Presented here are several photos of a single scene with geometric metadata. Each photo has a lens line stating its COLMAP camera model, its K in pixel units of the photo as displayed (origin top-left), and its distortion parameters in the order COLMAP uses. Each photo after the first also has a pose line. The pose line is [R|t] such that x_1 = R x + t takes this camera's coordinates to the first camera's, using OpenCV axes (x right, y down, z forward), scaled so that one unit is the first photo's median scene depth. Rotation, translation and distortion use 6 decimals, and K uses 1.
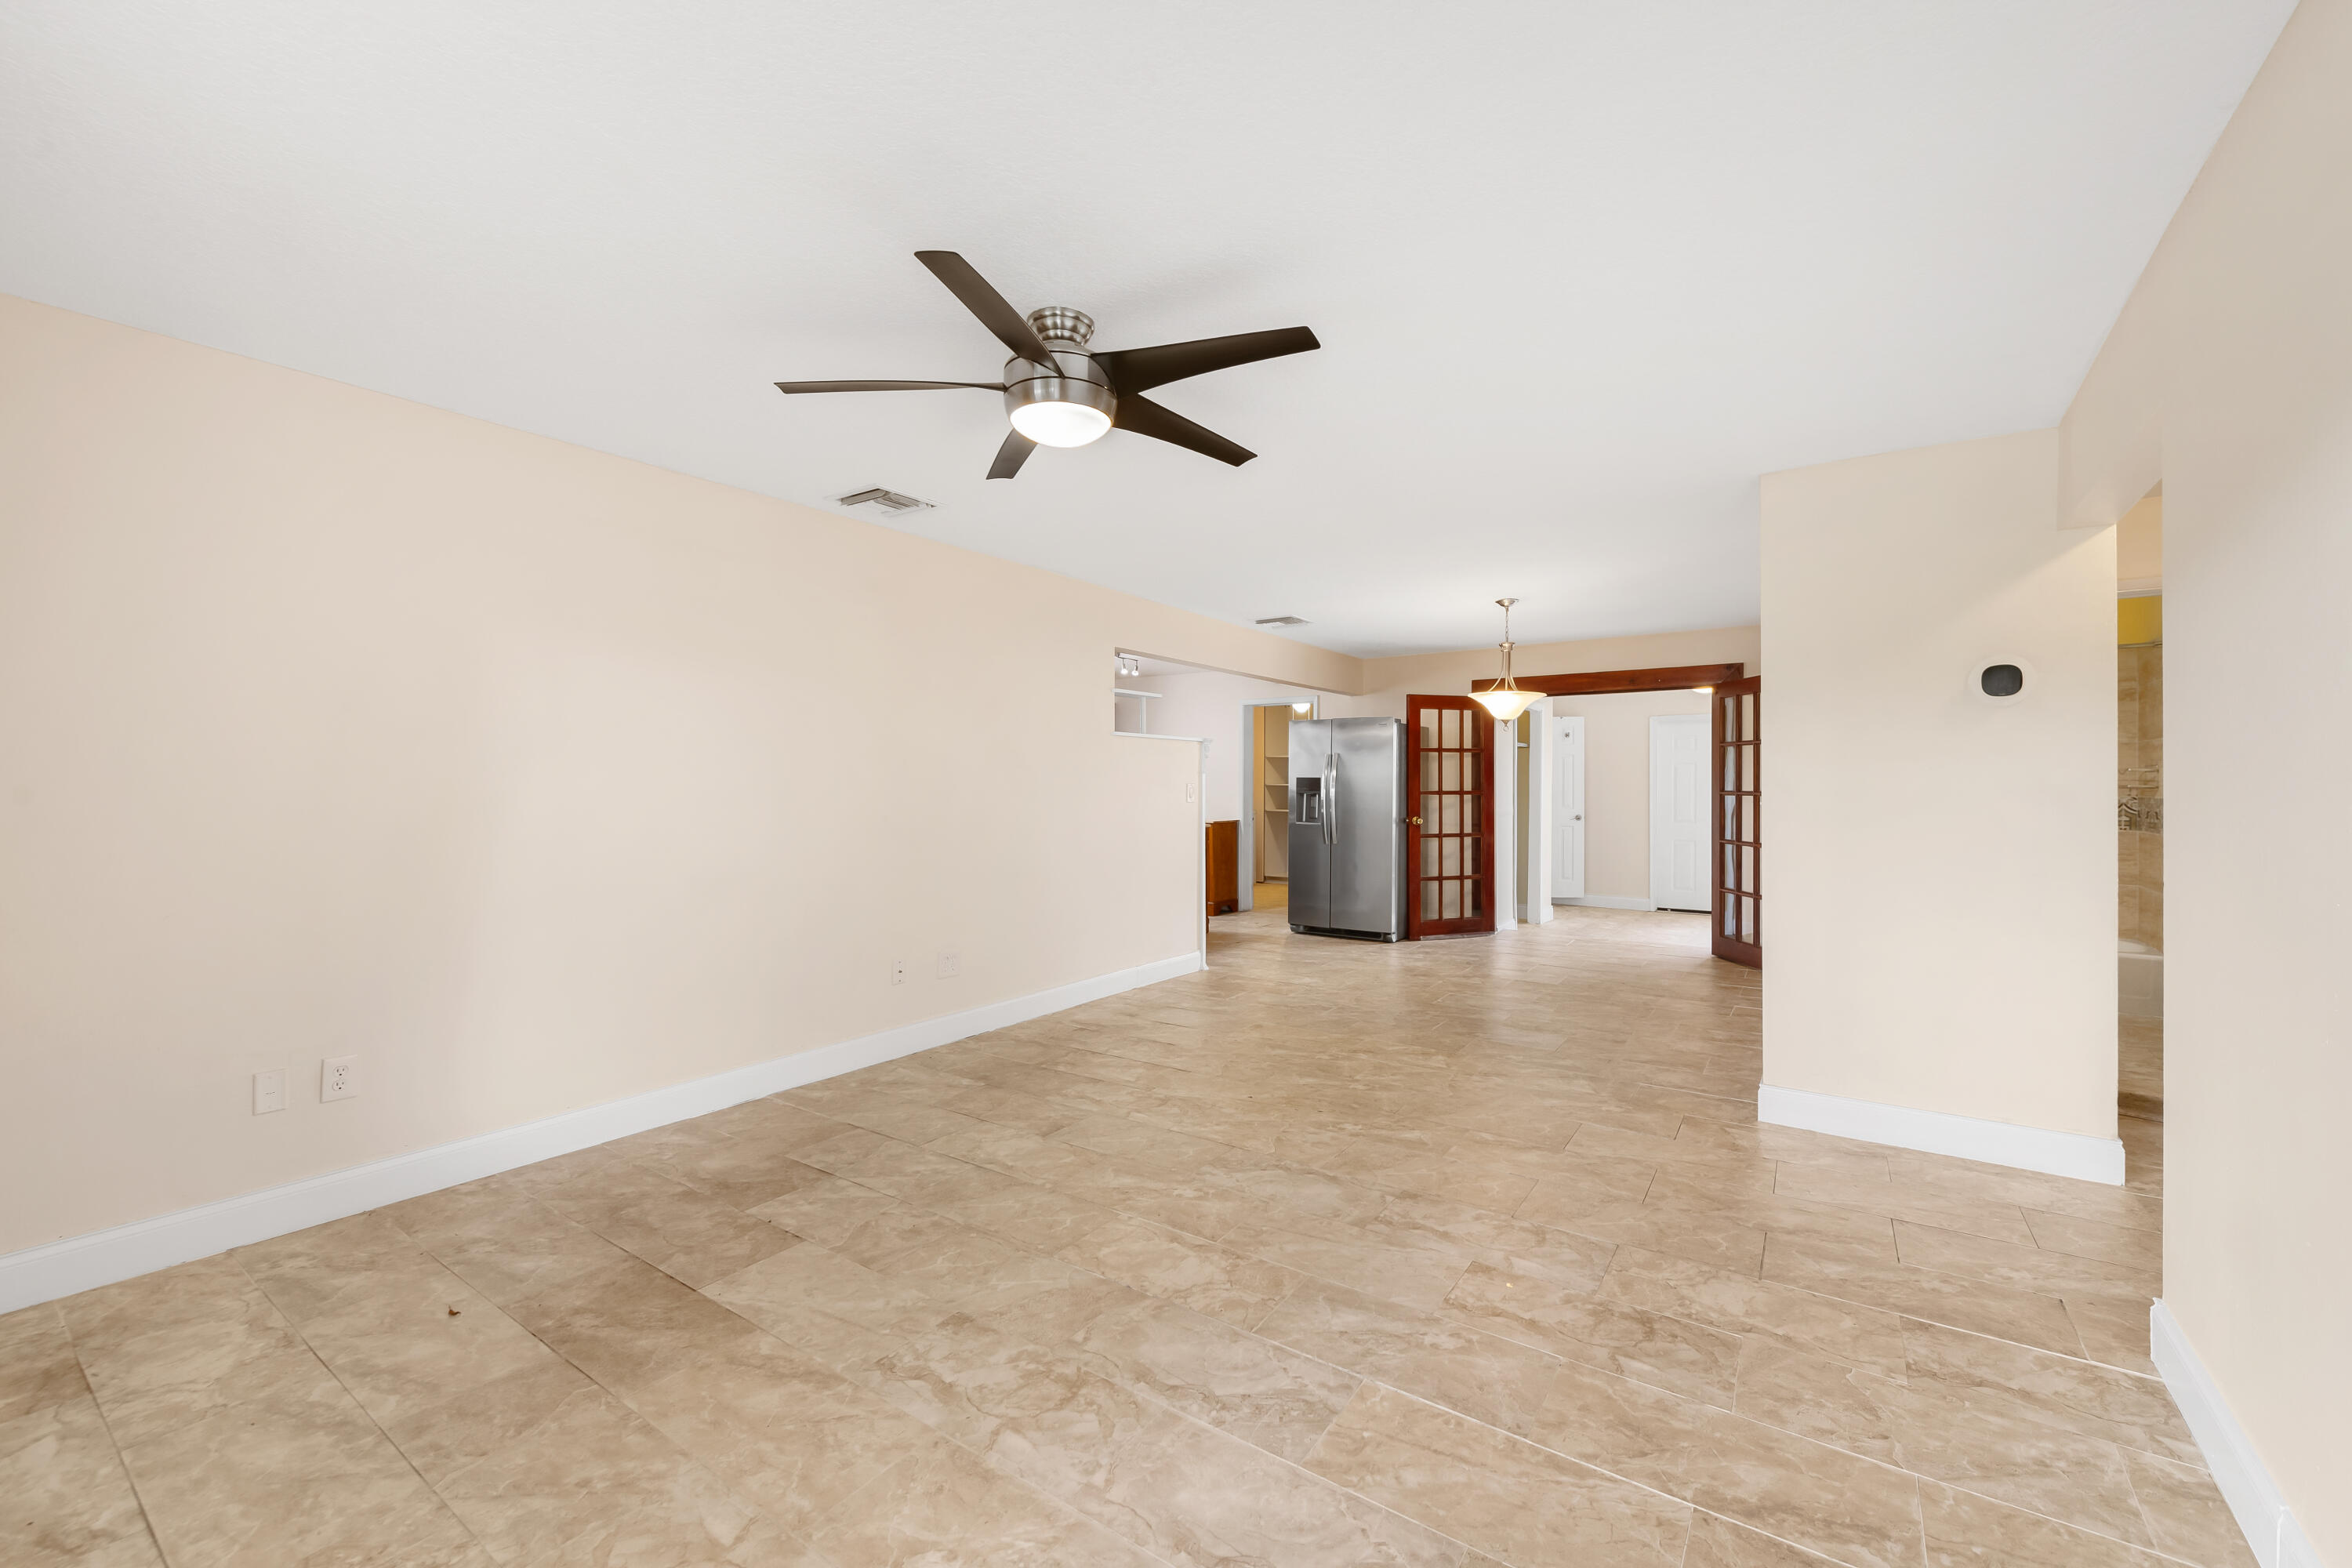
lens RADIAL K [[930.0, 0, 1186.7], [0, 930.0, 779.4], [0, 0, 1]] dist [0.003425, -0.004505]
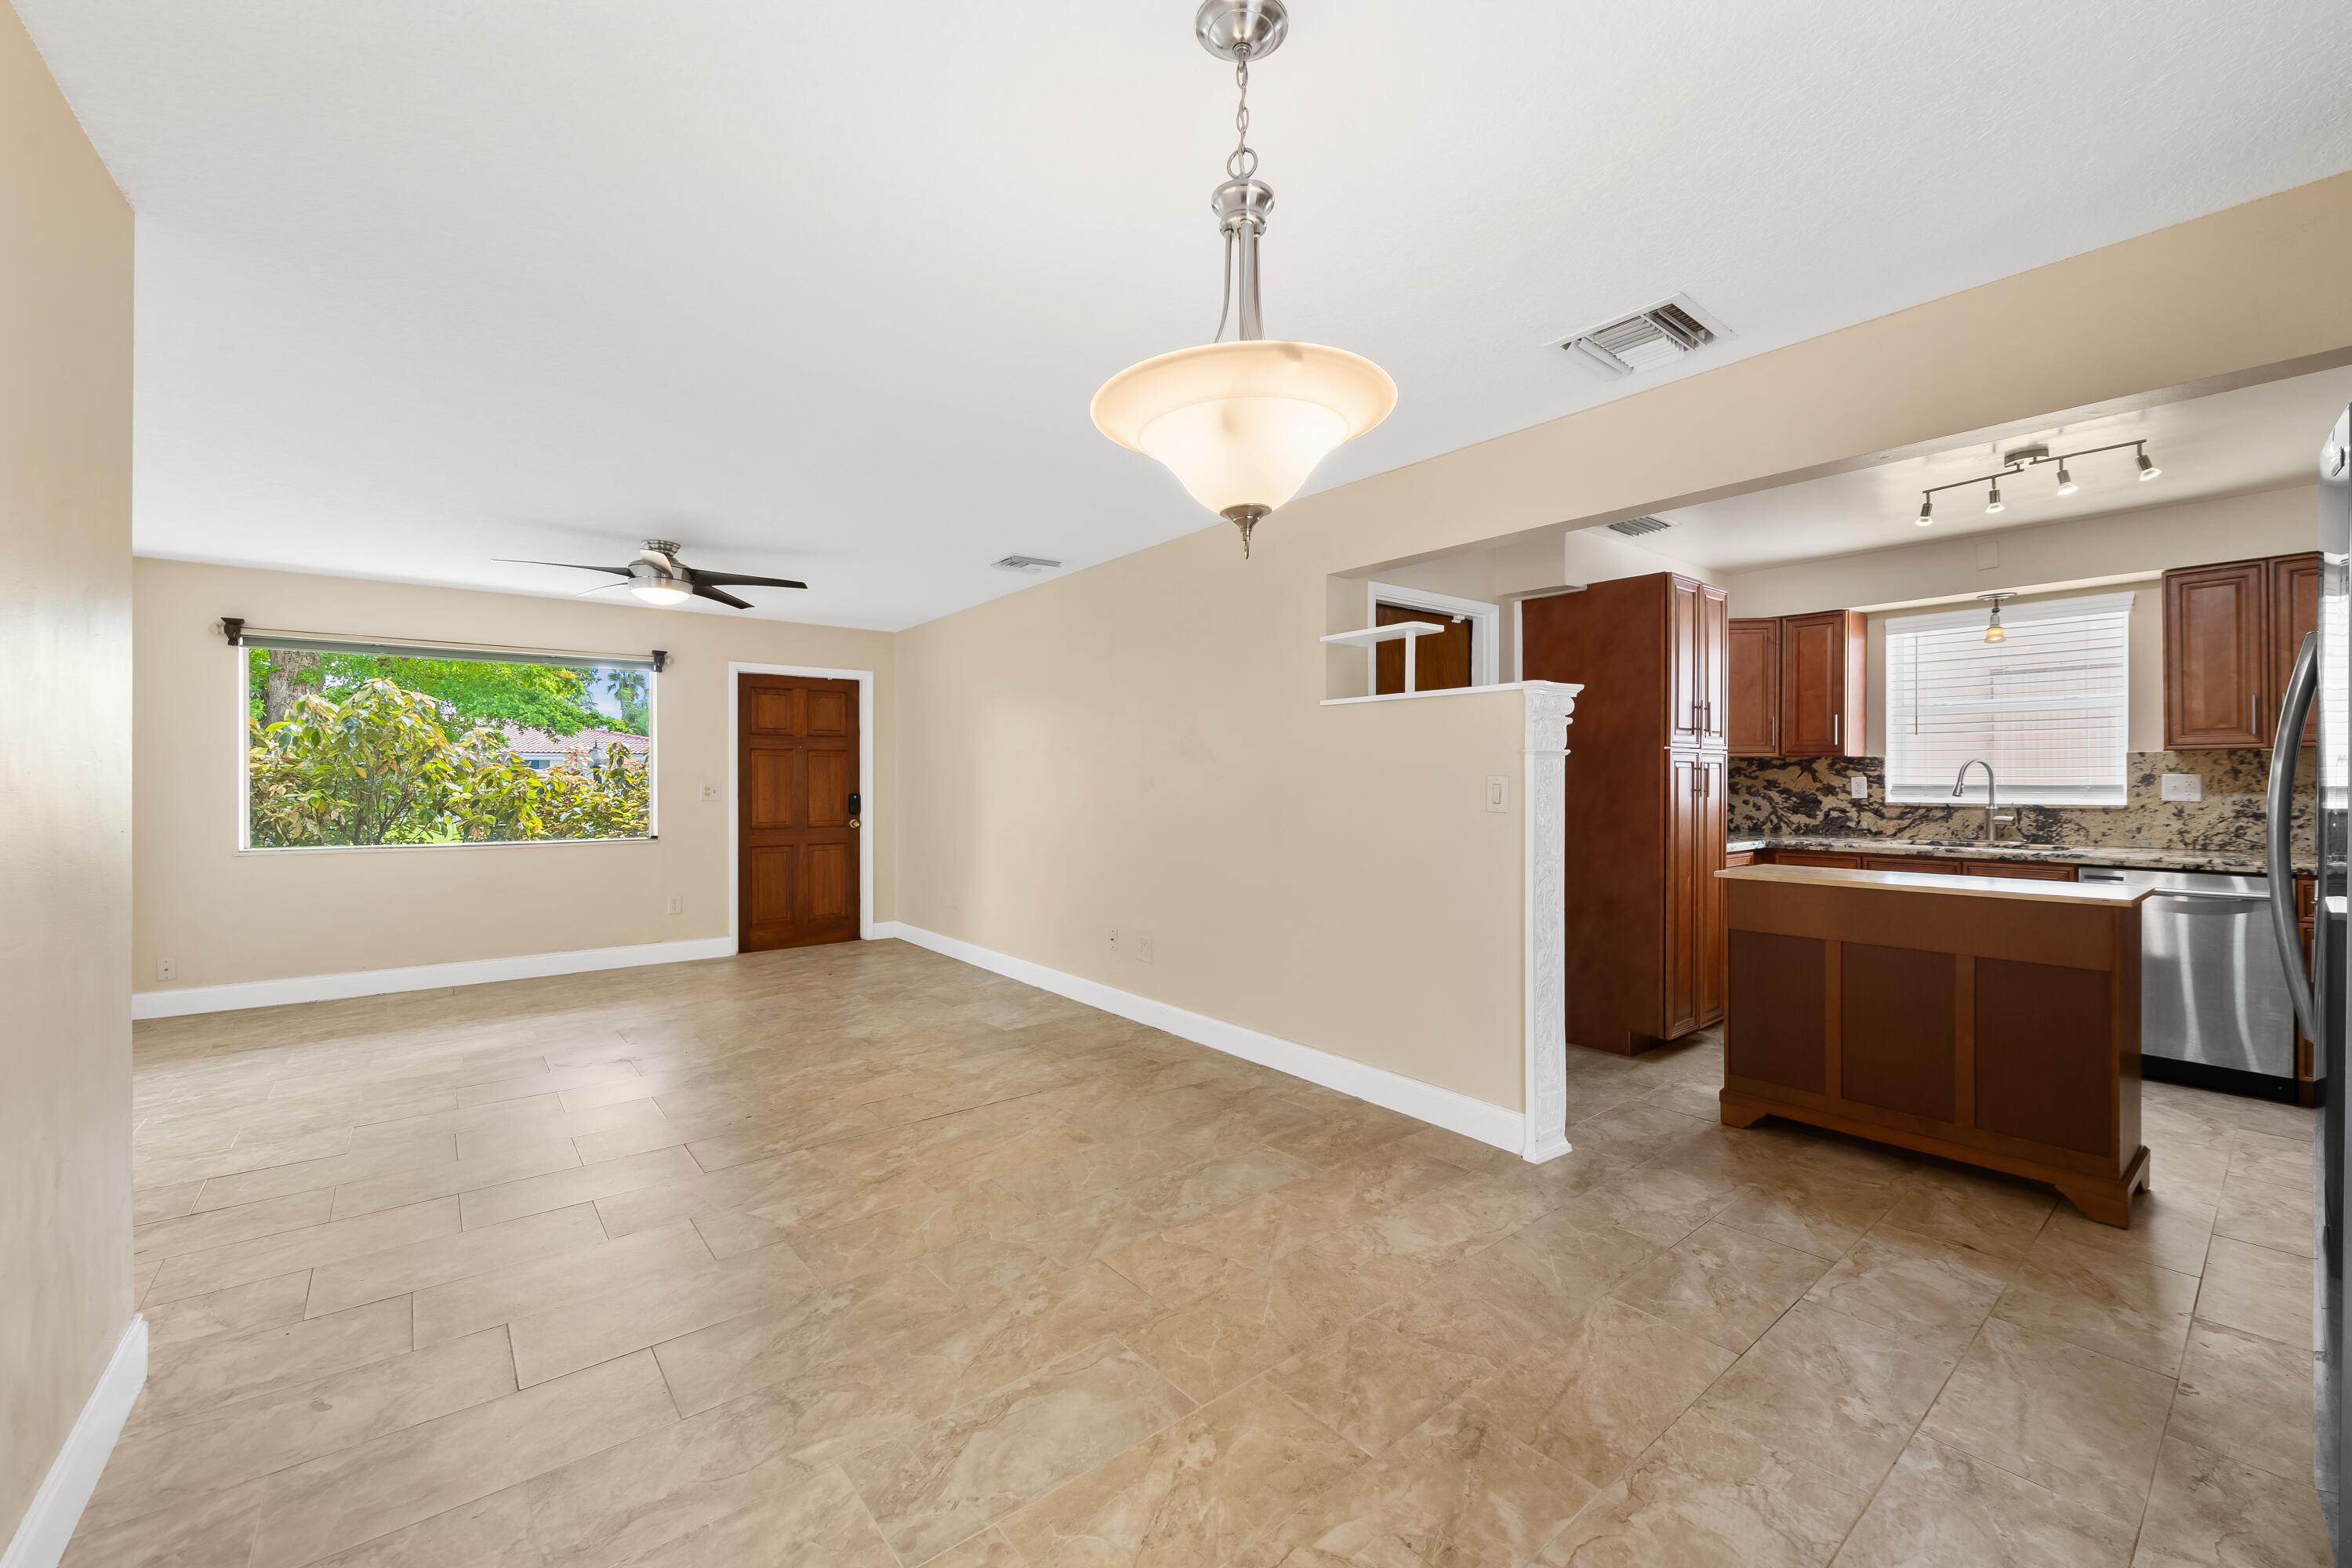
lens RADIAL K [[935.1, 0, 1186.5], [0, 935.1, 781.6], [0, 0, 1]] dist [0.000222, -0.003212]
pose [[-0.279557, 0.001374, -0.960128, 1.018872], [0.005951, 0.999982, -0.000302, 0.013508], [0.960111, -0.005798, -0.279560, 1.837833]]
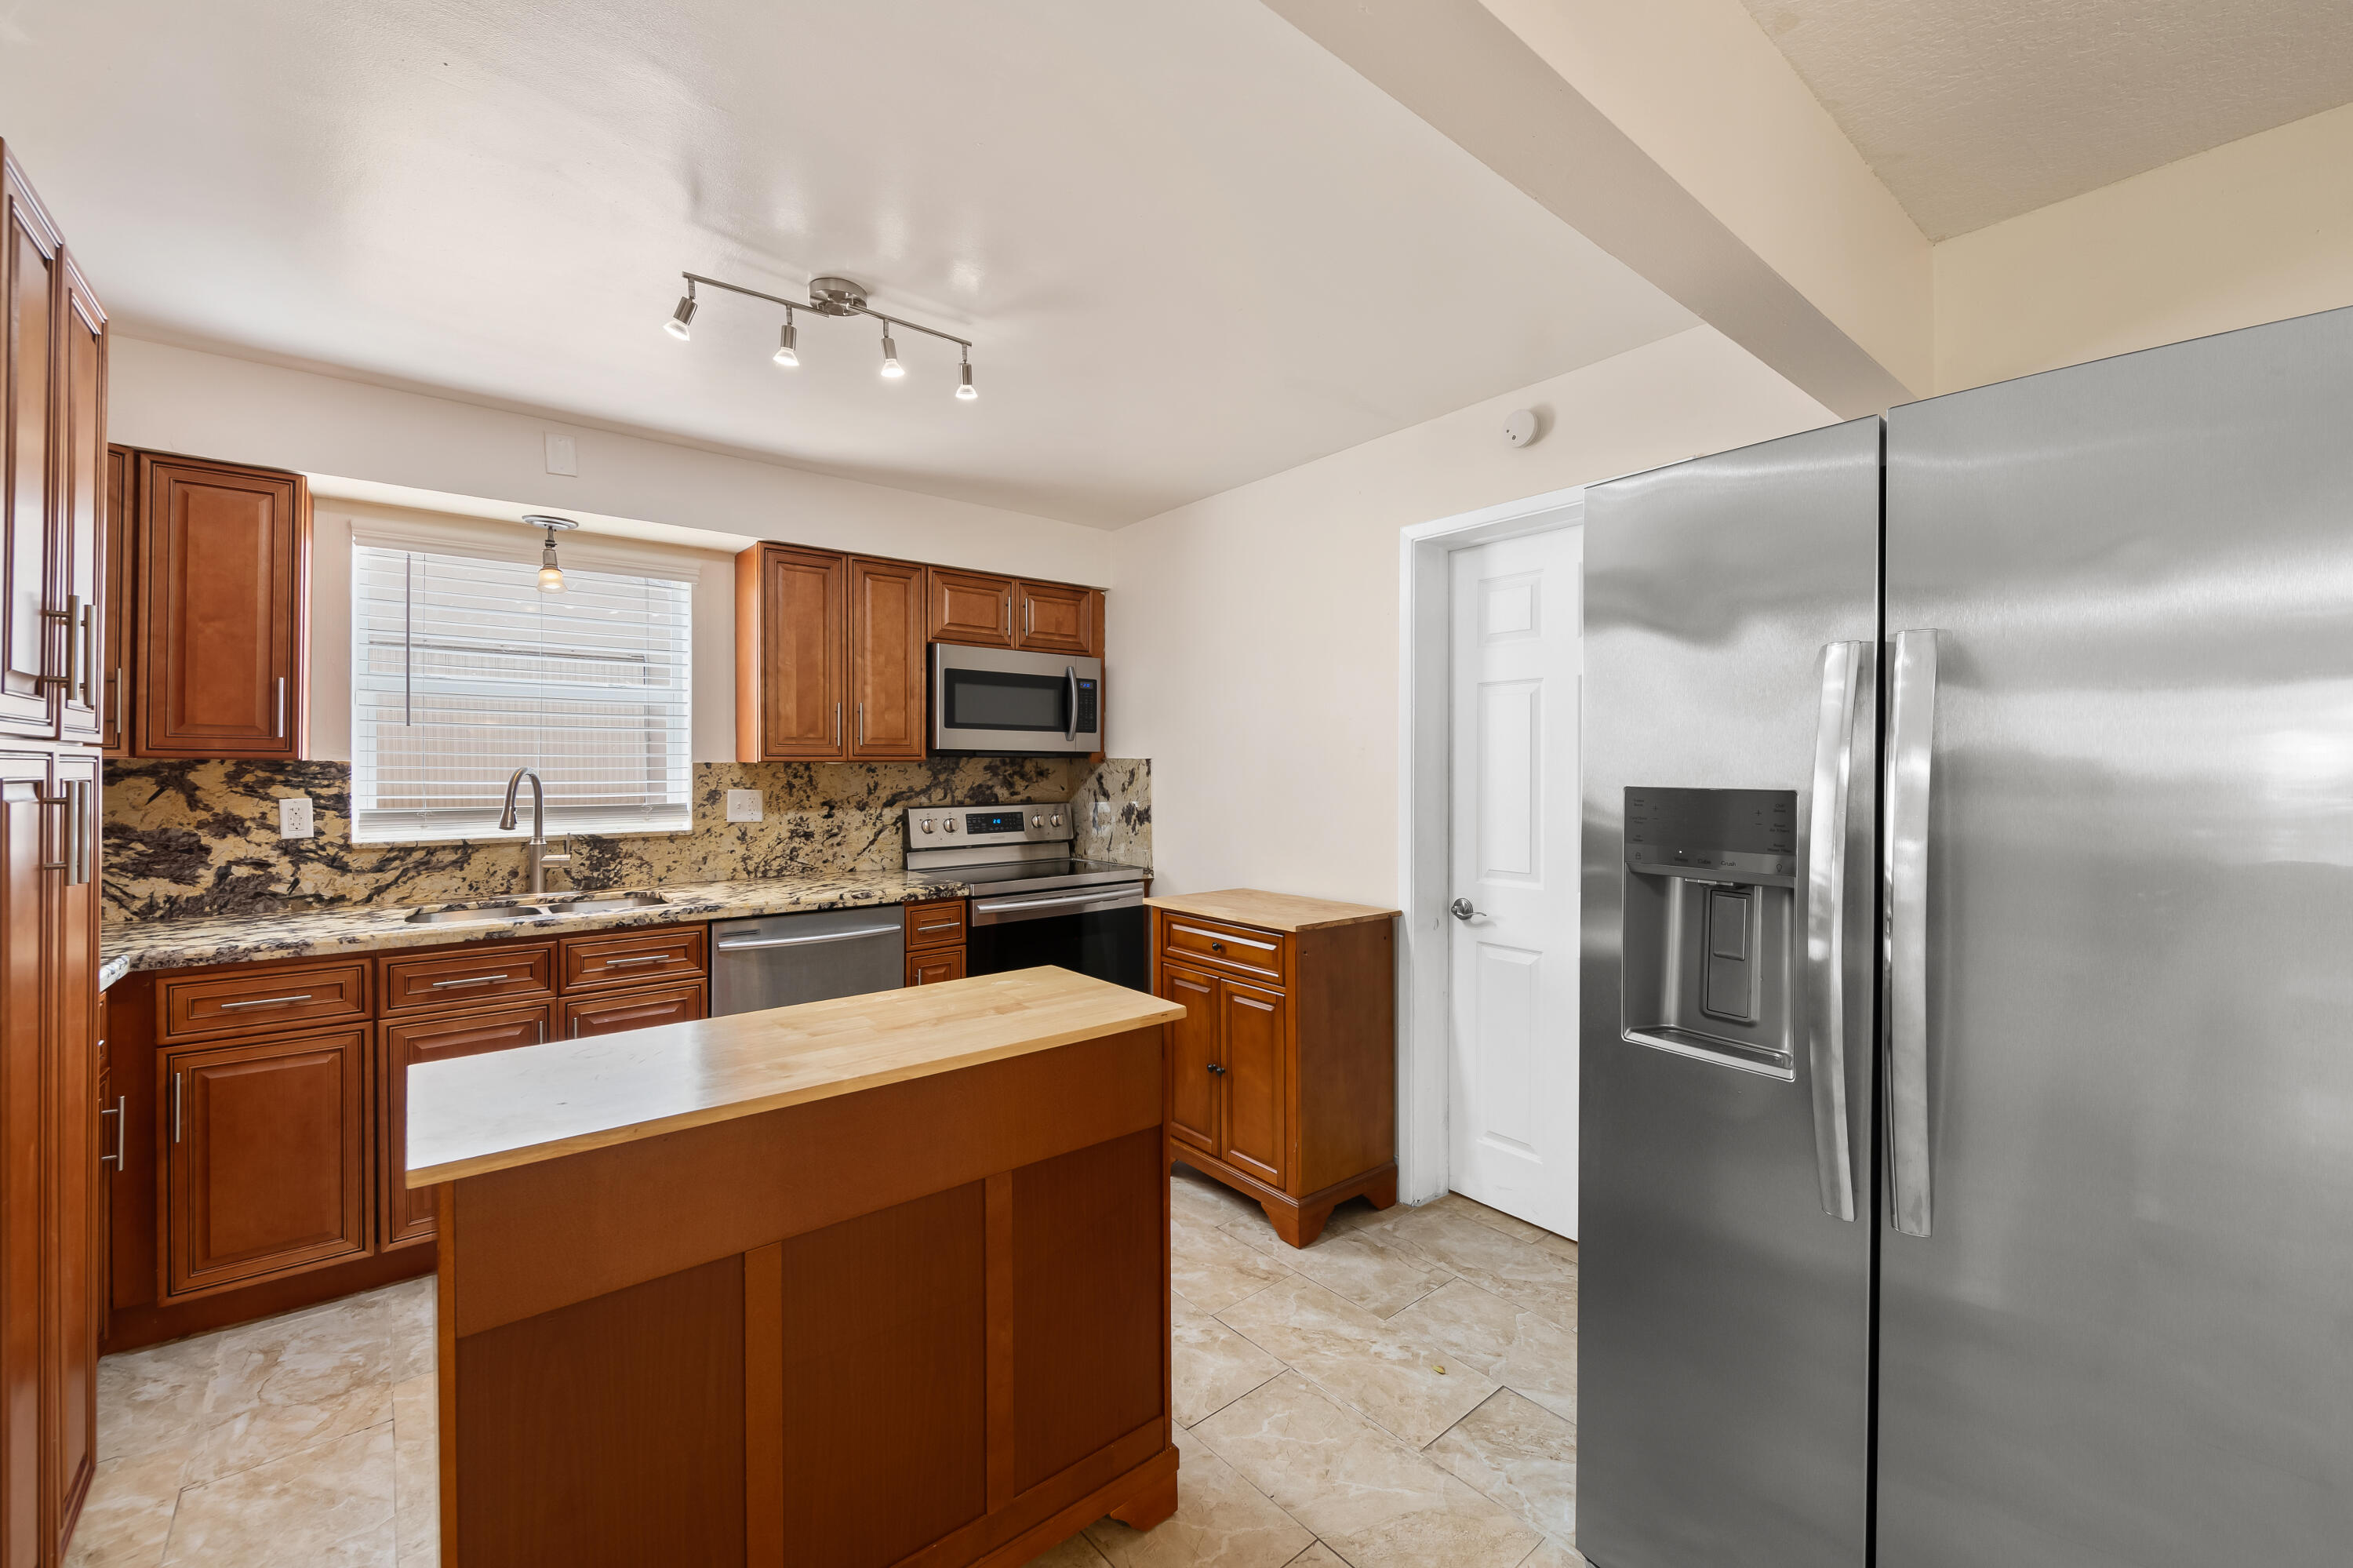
lens RADIAL K [[942.3, 0, 1188.4], [0, 942.3, 770.1], [0, 0, 1]] dist [0.001367, -0.003969]
pose [[0.965244, -0.001083, -0.261349, 0.198221], [0.002571, 0.999982, 0.005350, -0.015389], [0.261338, -0.005836, 0.965230, 1.878711]]
